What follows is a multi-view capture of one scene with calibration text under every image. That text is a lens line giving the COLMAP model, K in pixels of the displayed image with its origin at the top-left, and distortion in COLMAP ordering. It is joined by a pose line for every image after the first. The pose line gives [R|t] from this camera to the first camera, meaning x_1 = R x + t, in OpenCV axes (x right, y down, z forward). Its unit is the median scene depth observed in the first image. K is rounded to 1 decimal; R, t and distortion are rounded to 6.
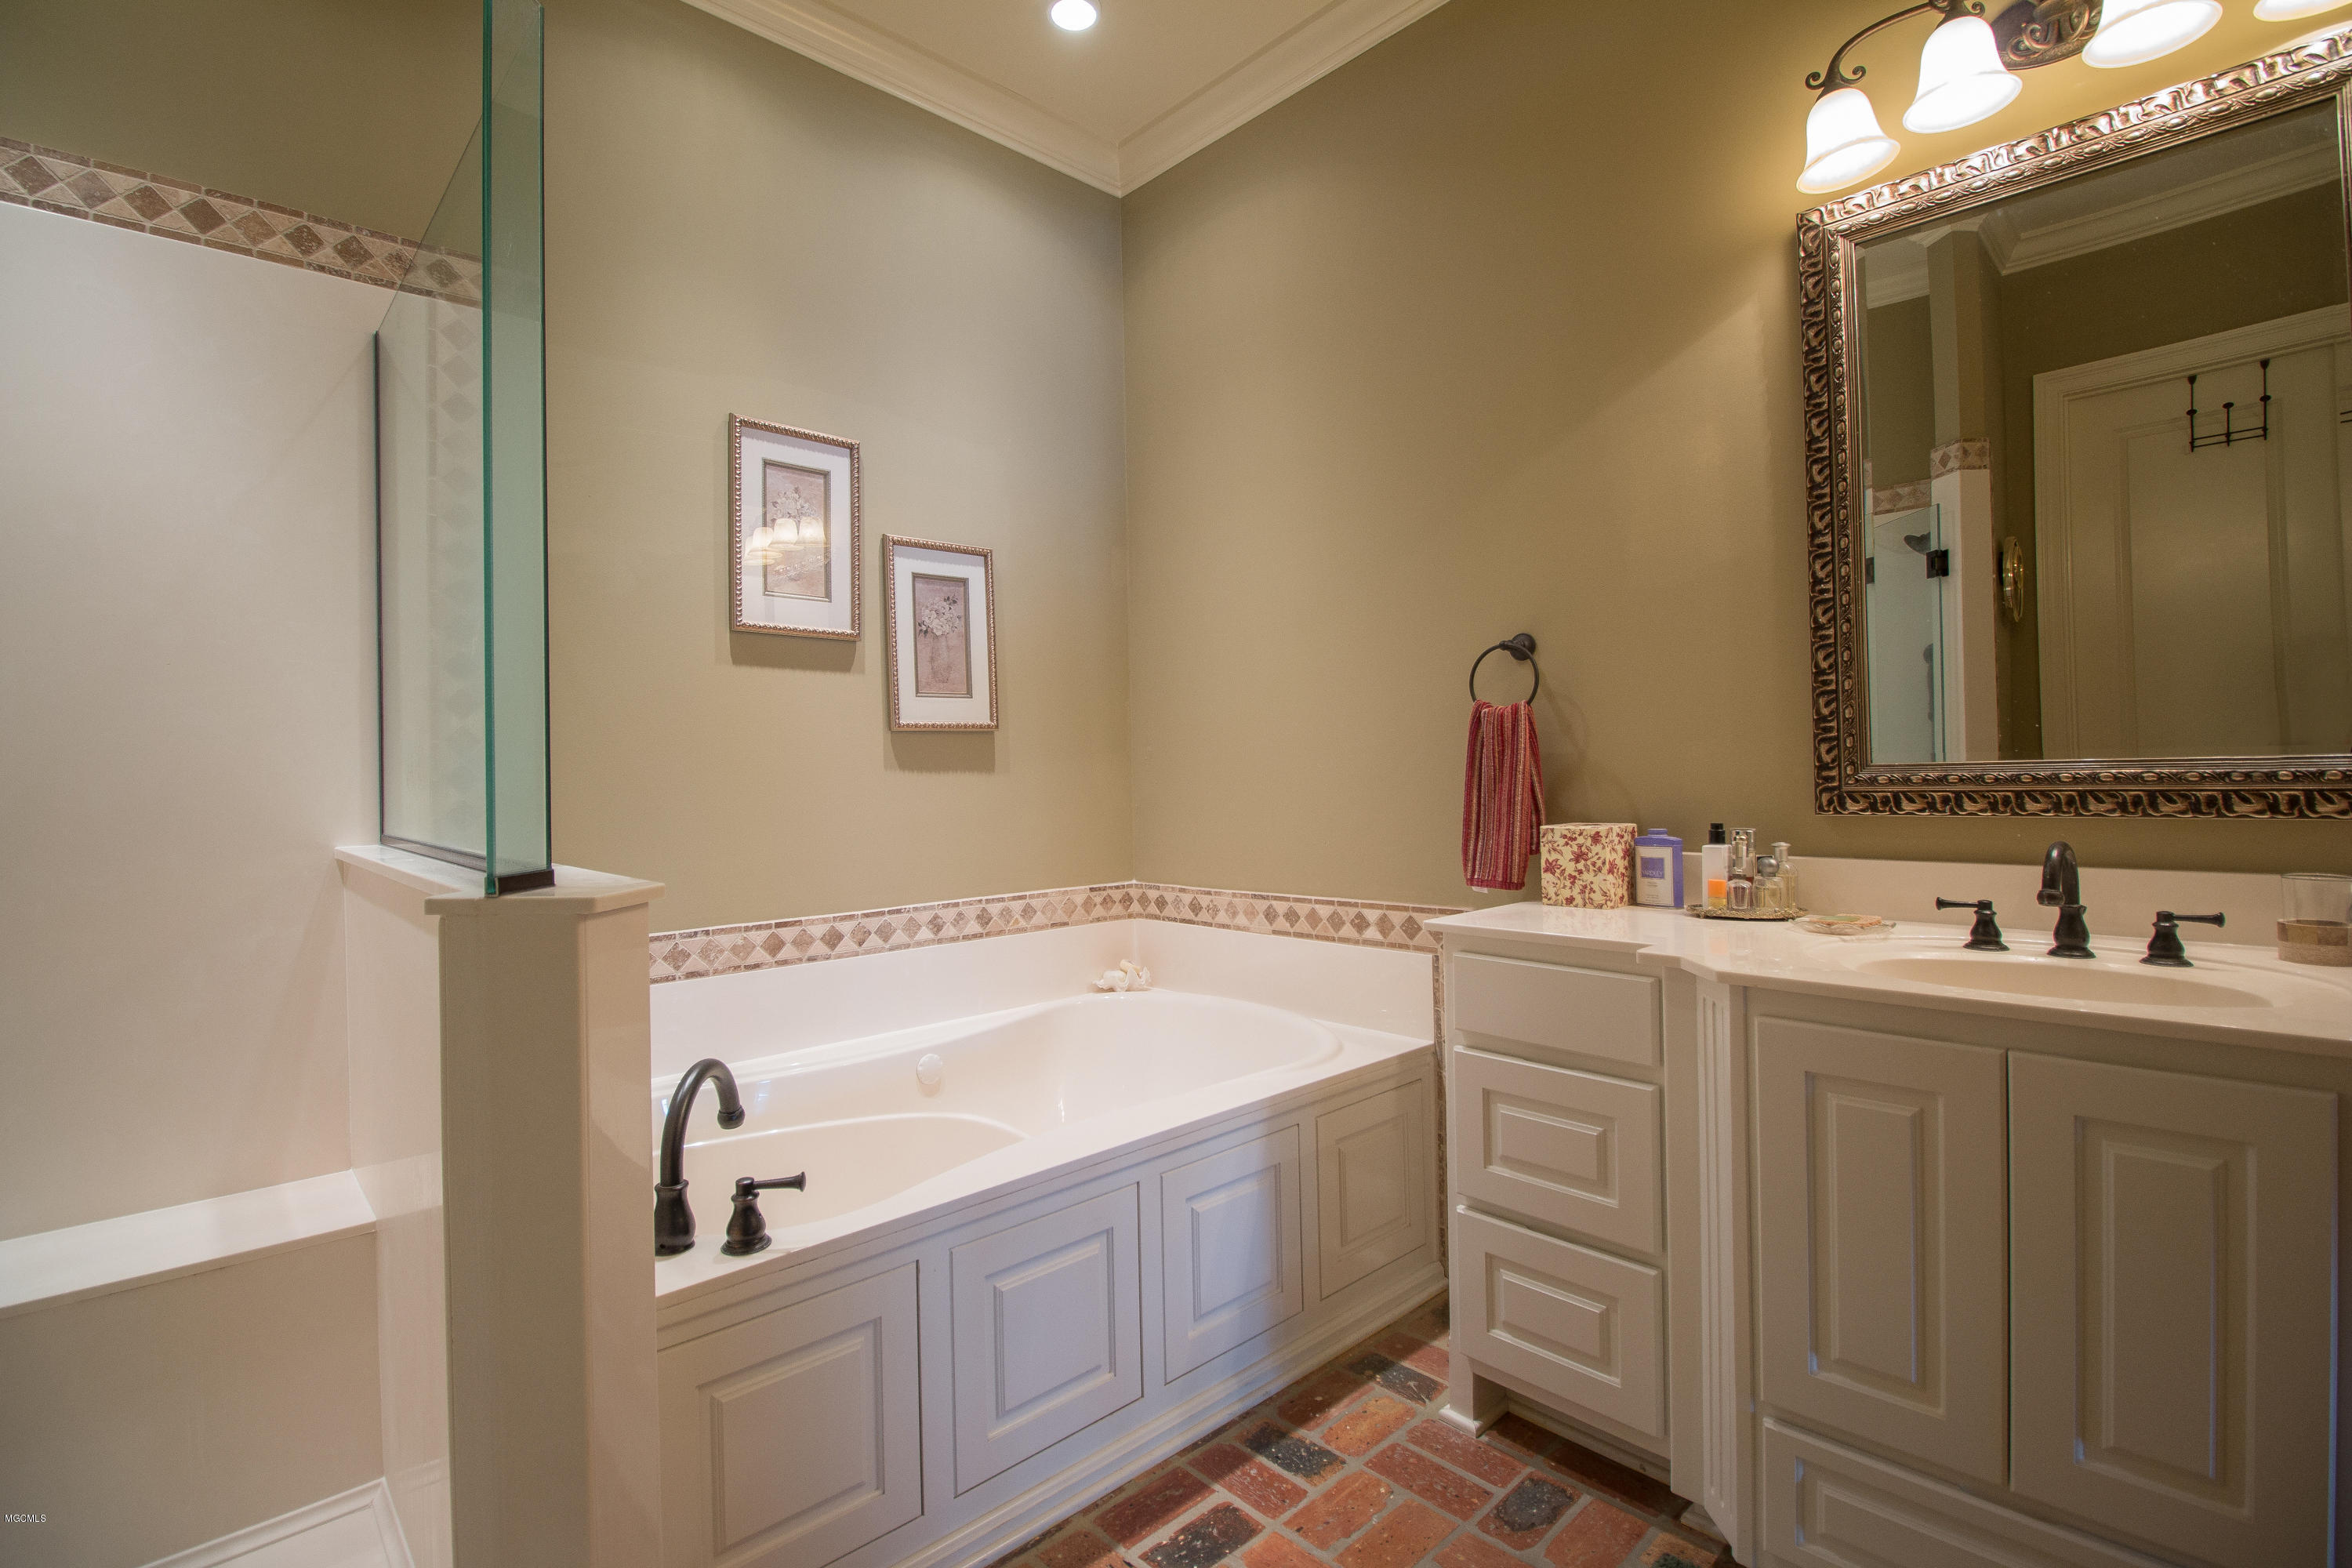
lens RADIAL K [[1091.7, 0, 1141.6], [0, 1091.7, 776.4], [0, 0, 1]] dist [-0.012728, -0.000416]
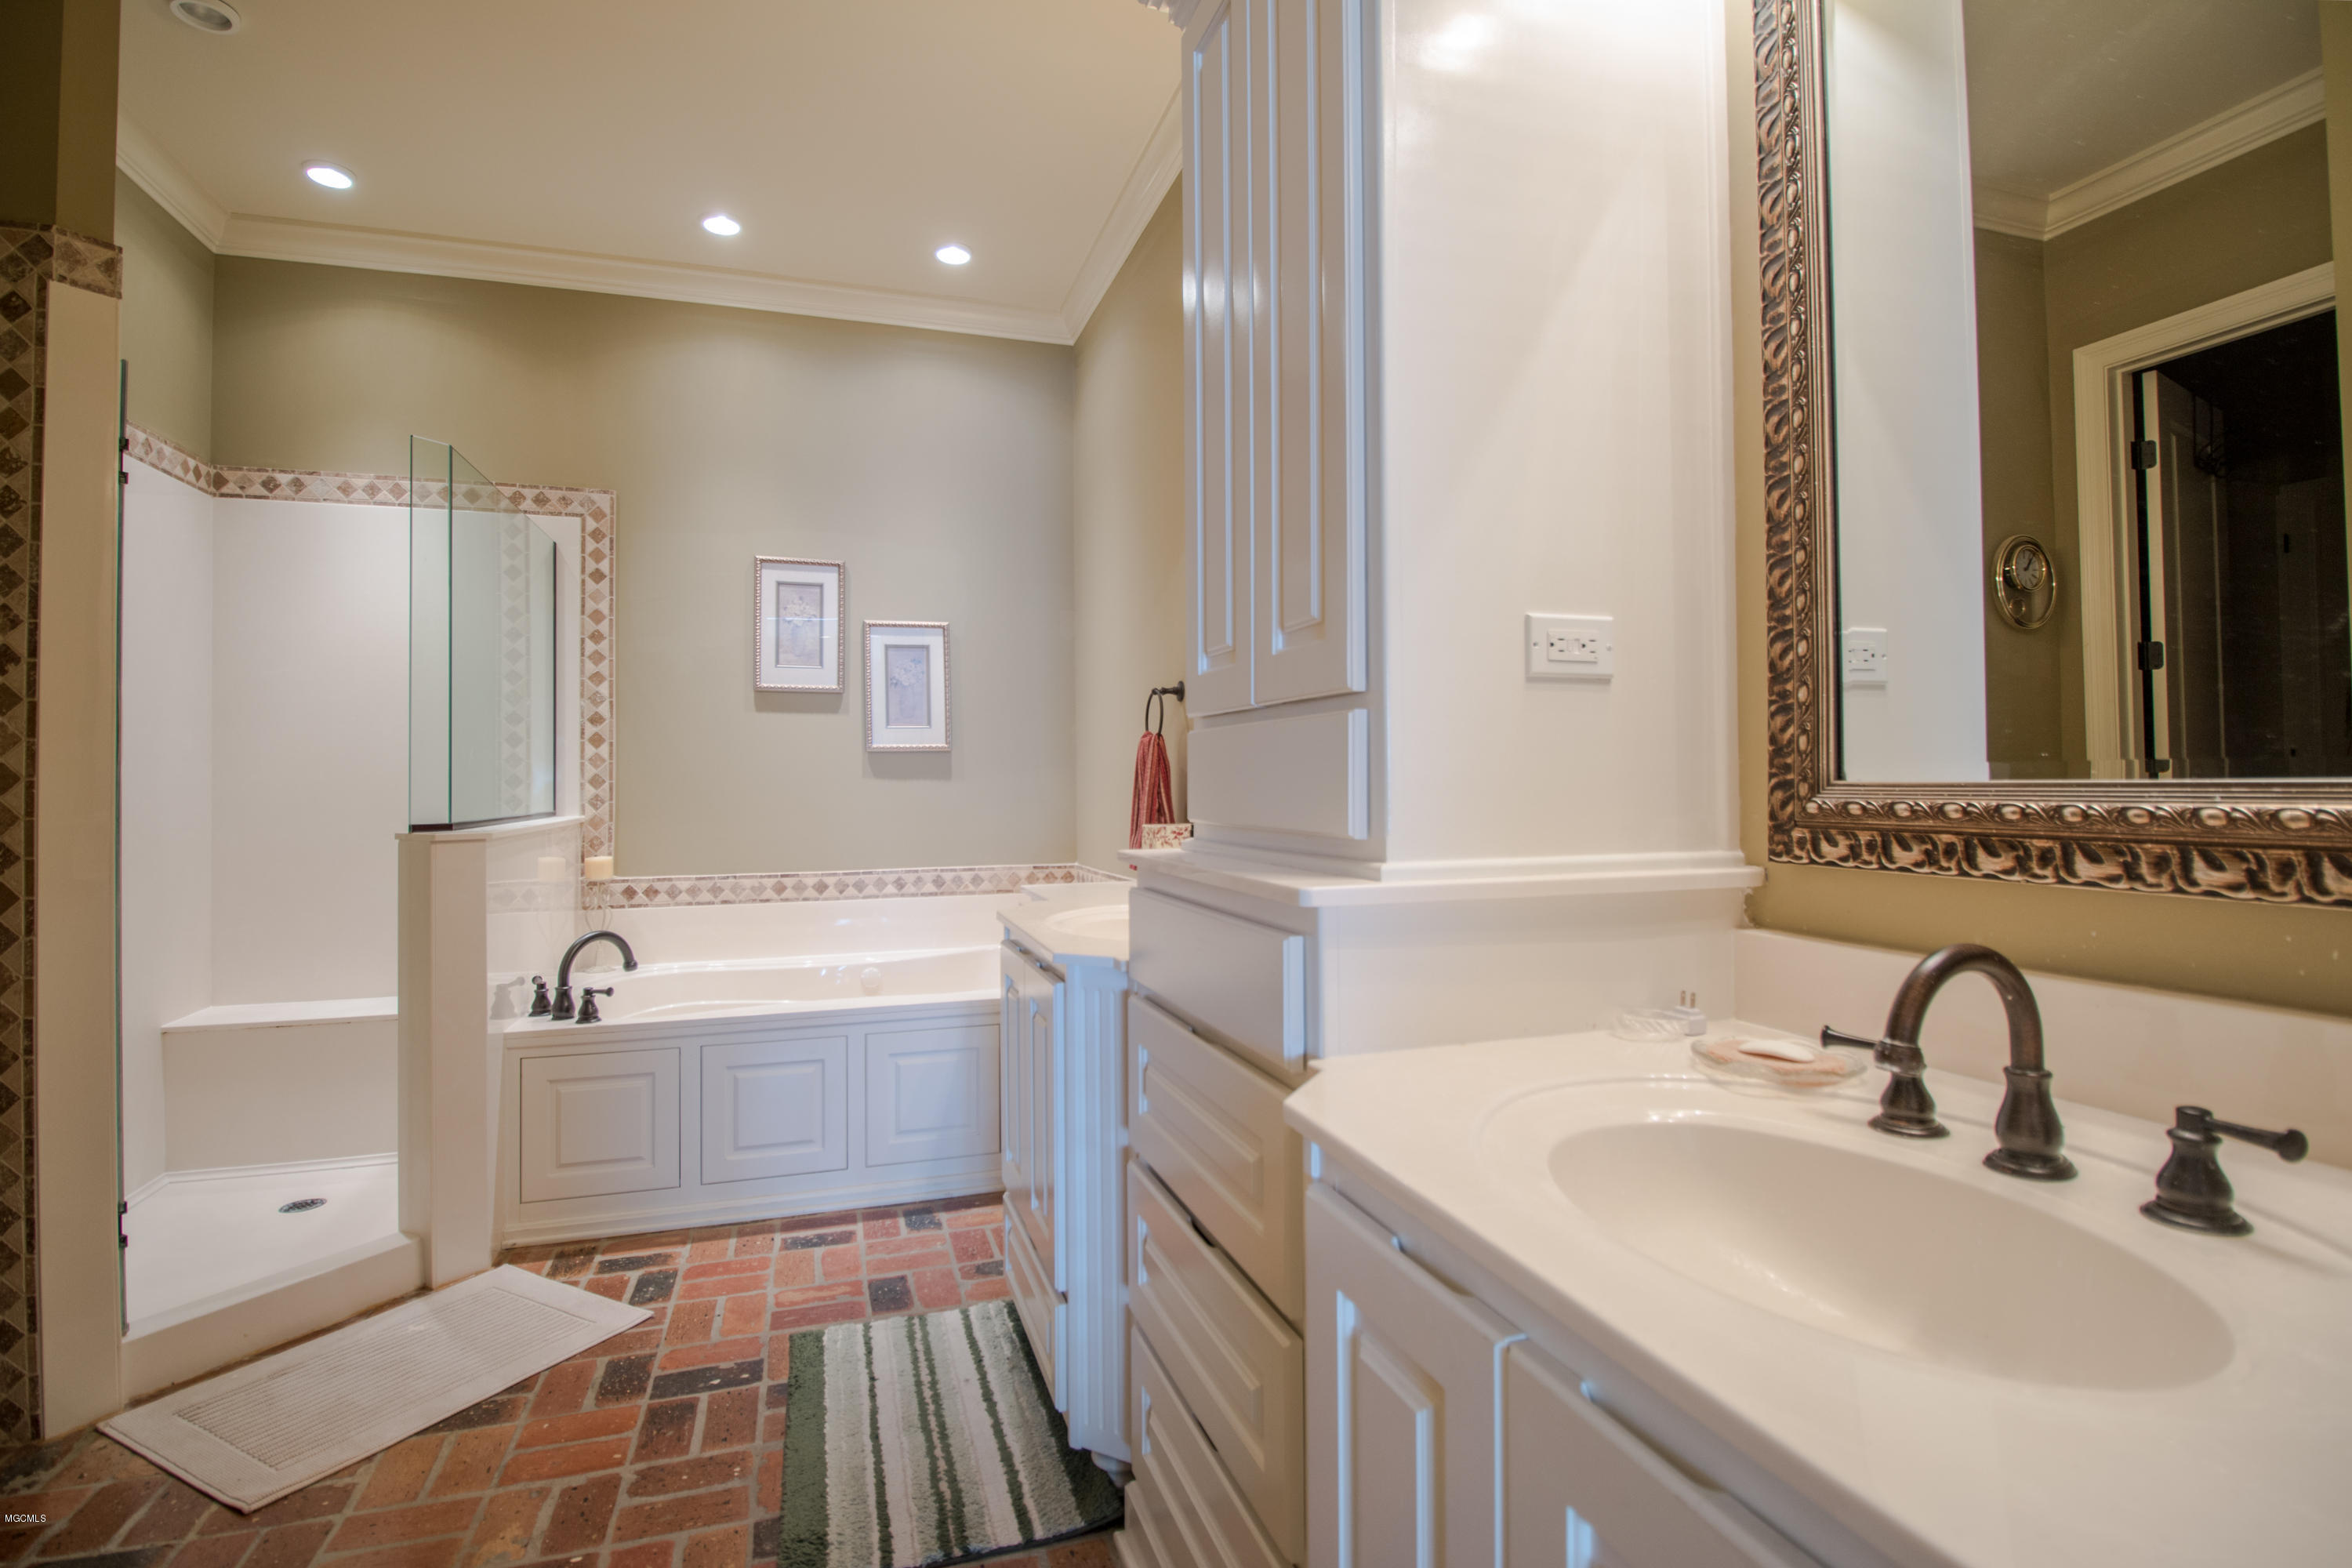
lens RADIAL K [[1091.7, 0, 1141.6], [0, 1091.7, 776.4], [0, 0, 1]] dist [-0.012728, -0.000416]
pose [[0.907318, 0.009444, -0.420338, 0.773362], [-0.010597, 0.999944, -0.000407, -0.011828], [0.420310, 0.004824, 0.907368, -0.206612]]
